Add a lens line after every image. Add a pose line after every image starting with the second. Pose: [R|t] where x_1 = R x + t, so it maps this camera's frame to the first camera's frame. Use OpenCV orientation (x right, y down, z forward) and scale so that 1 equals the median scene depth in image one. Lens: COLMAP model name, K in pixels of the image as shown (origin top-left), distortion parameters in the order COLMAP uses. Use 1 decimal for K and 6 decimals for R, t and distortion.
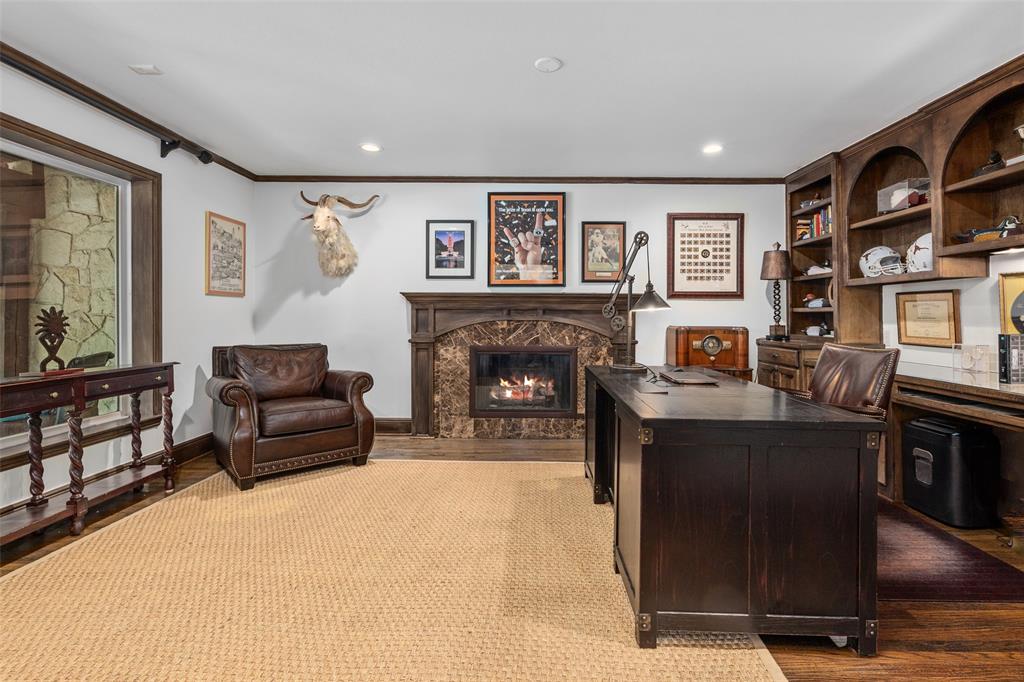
lens RADIAL K [[432.3, 0, 518.1], [0, 432.3, 313.3], [0, 0, 1]] dist [0.000864, 0.001457]
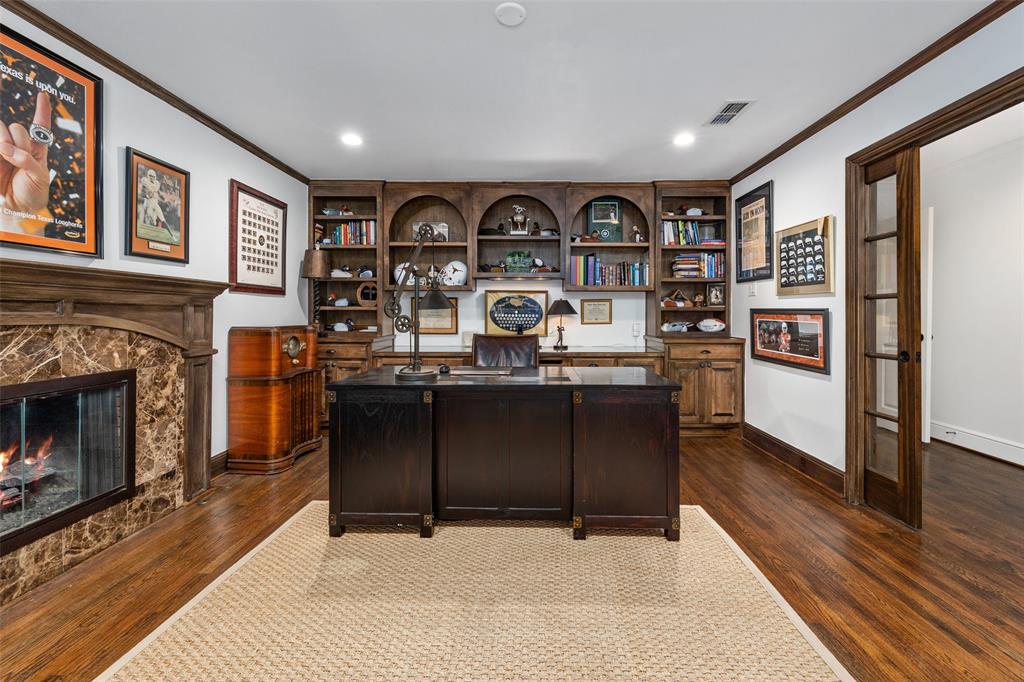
lens RADIAL K [[432.3, 0, 501.7], [0, 432.3, 314.9], [0, 0, 1]] dist [0.000864, 0.001457]
pose [[0.065952, -0.004301, 0.997814, -0.385004], [-0.007829, 0.999958, 0.004828, 0.000173], [-0.997792, -0.008130, 0.065915, 0.475305]]
